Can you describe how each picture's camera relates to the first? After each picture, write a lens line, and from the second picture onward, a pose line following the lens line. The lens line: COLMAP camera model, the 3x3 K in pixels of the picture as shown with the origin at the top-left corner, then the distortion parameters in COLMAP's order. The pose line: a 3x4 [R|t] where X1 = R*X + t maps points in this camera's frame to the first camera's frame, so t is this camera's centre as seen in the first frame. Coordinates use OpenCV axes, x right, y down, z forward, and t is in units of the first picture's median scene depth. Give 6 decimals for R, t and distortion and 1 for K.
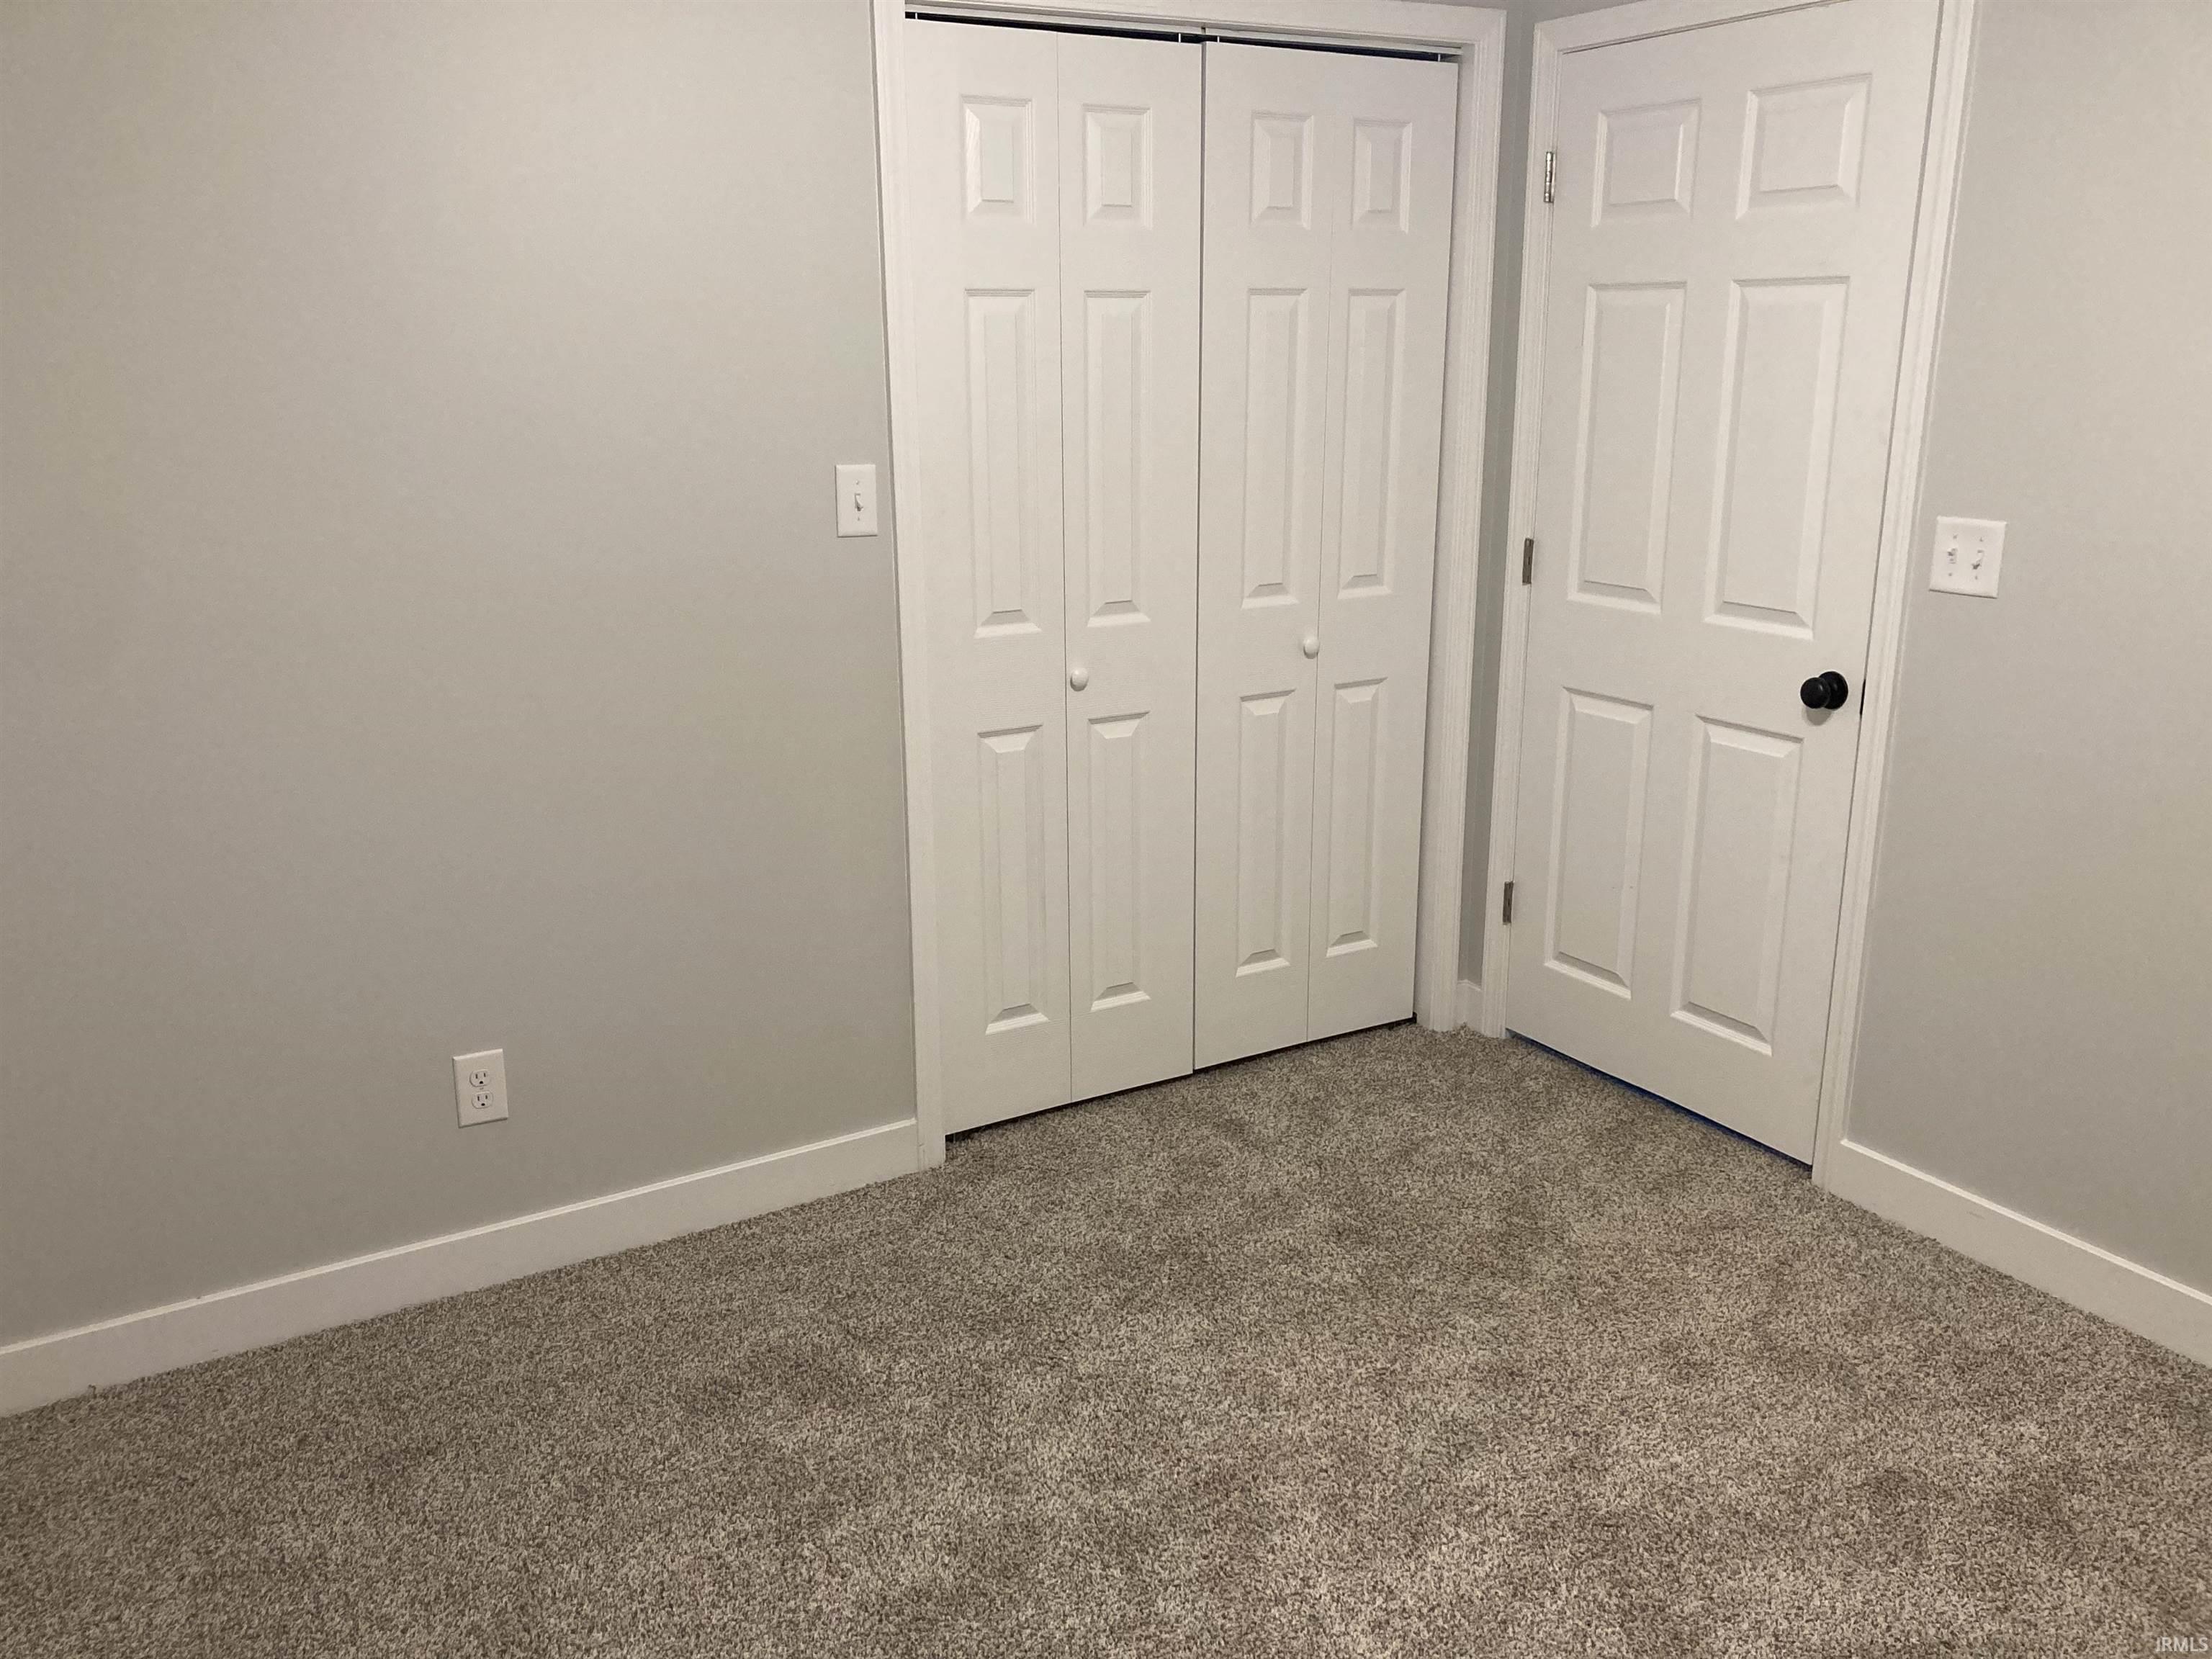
lens RADIAL K [[1835.2, 0, 1106.0], [0, 1835.2, 829.5], [0, 0, 1]] dist [0.069042, -0.001316]
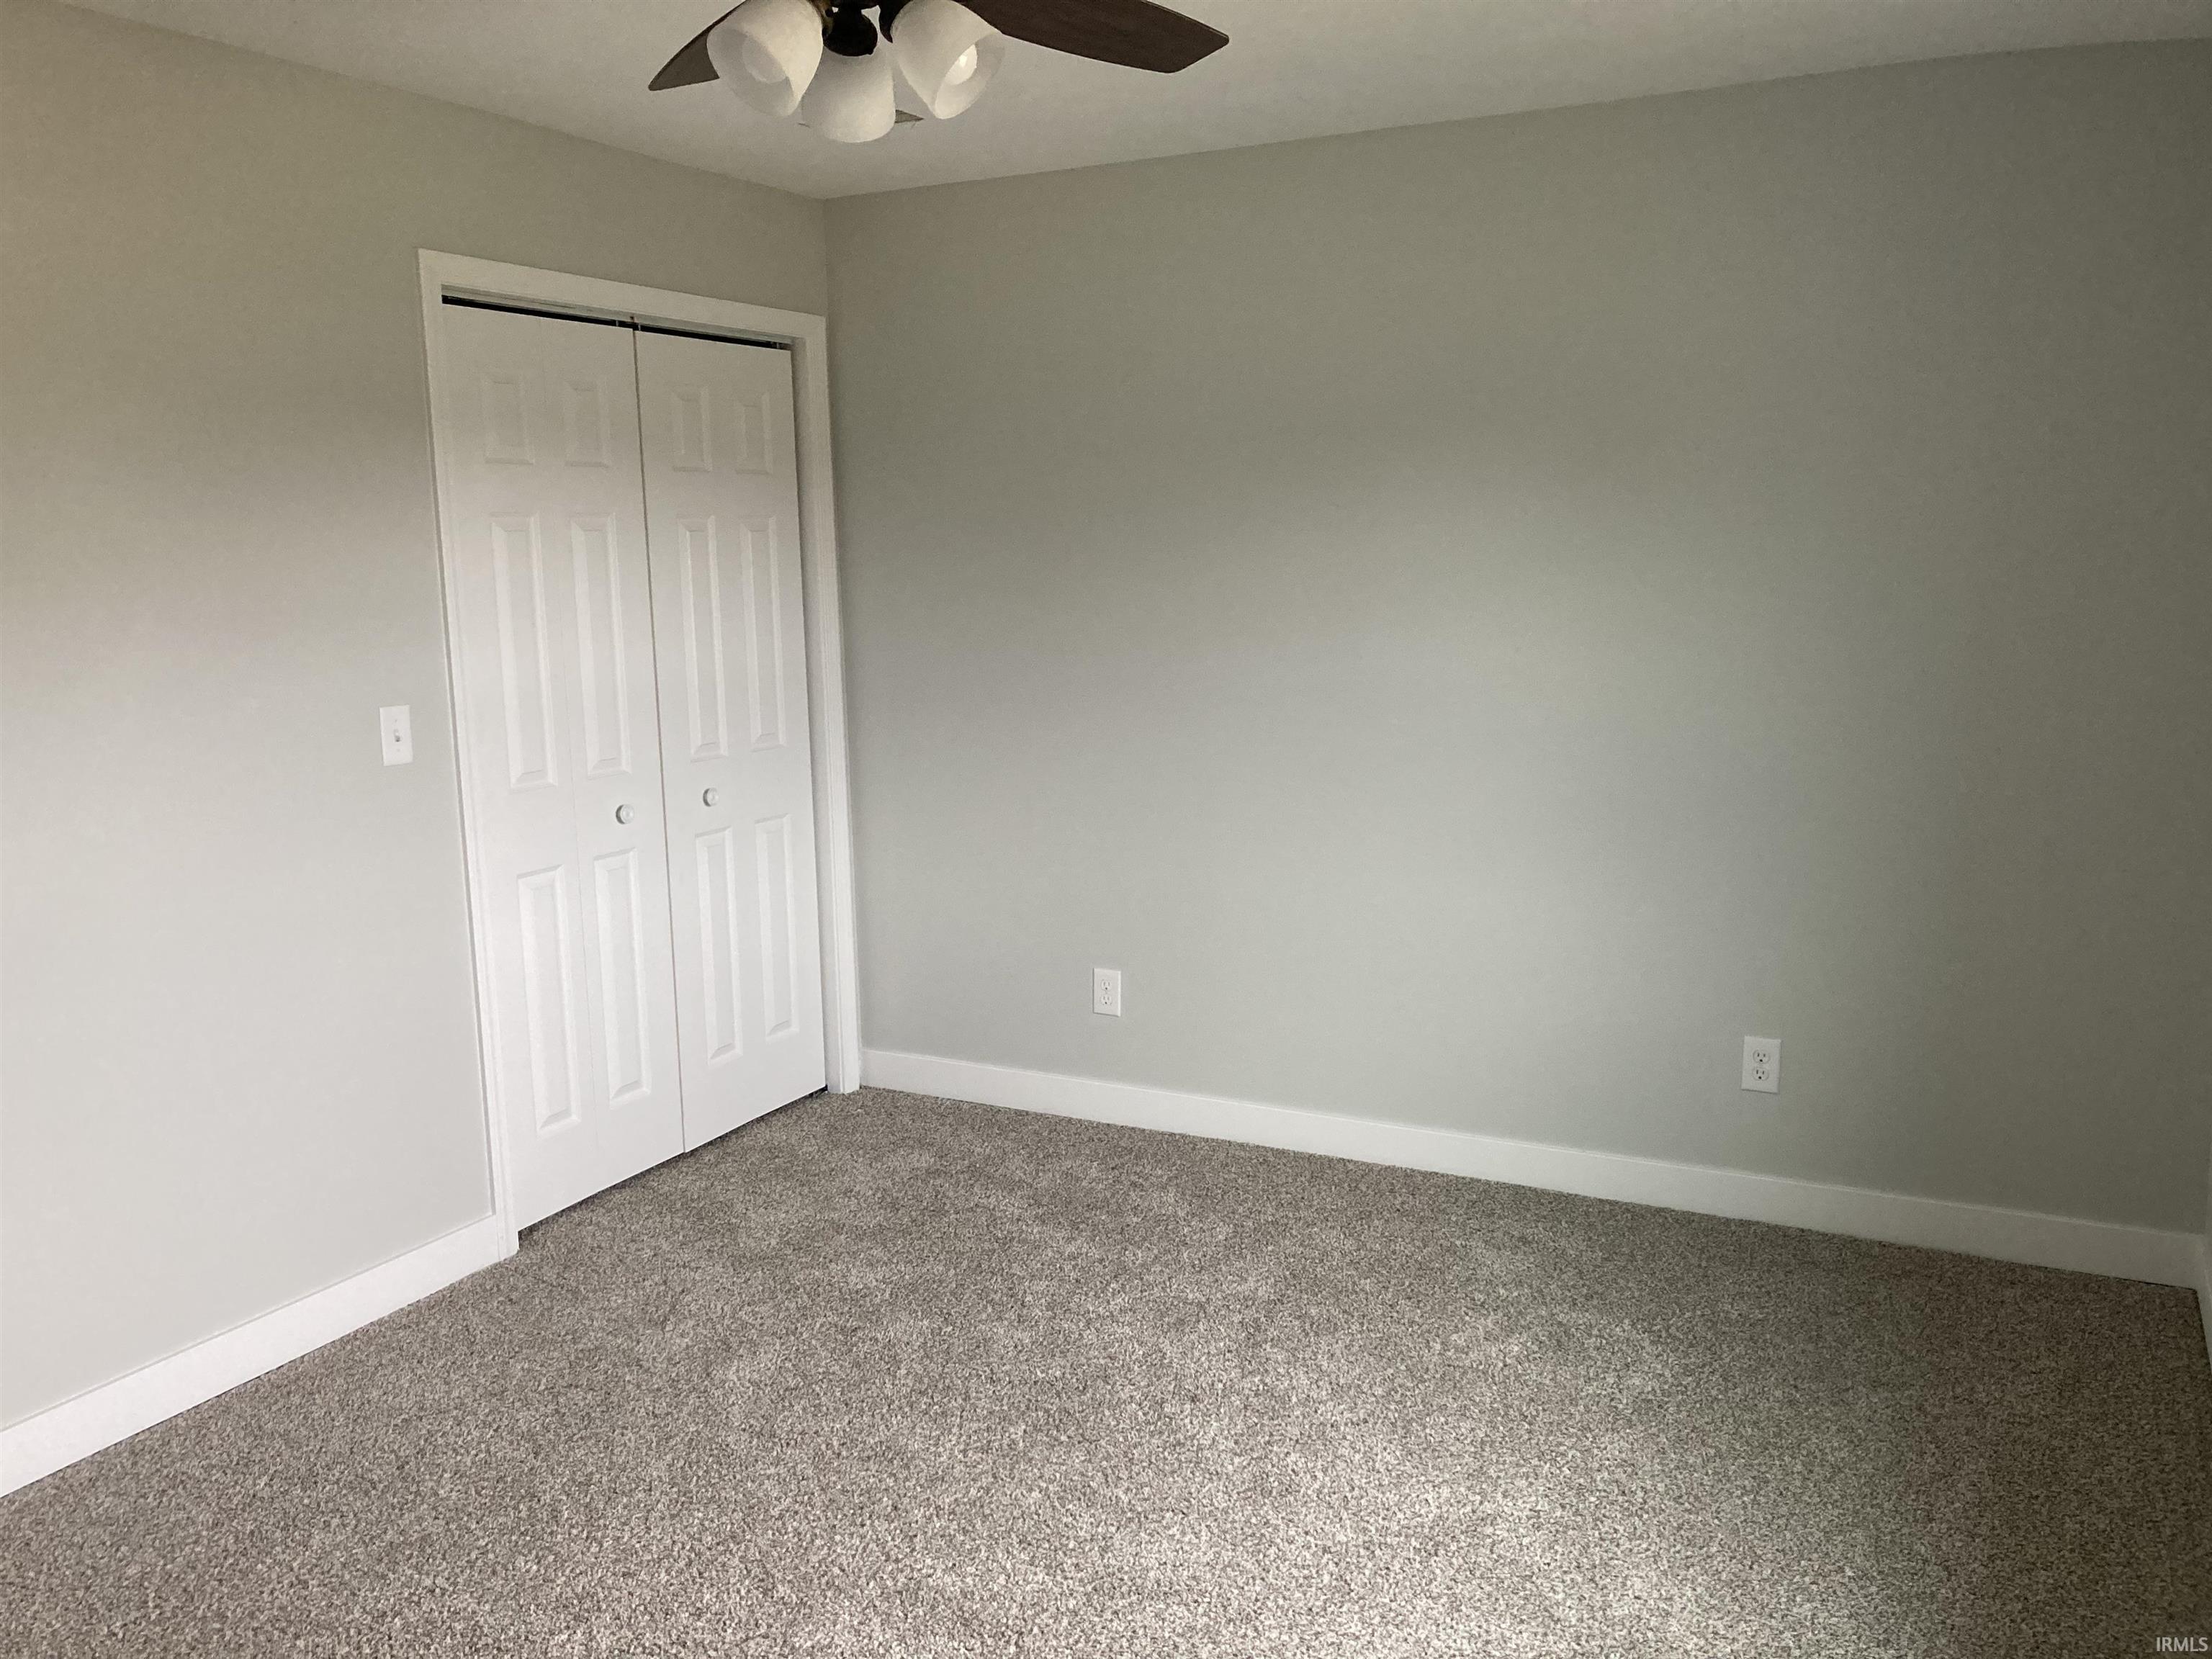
lens RADIAL K [[1835.2, 0, 1106.0], [0, 1835.2, 829.5], [0, 0, 1]] dist [0.069042, -0.001316]
pose [[0.852765, -0.088935, 0.514667, -0.330054], [0.147928, 0.986173, -0.074695, 0.057998], [-0.500908, 0.139831, 0.854130, -0.193526]]
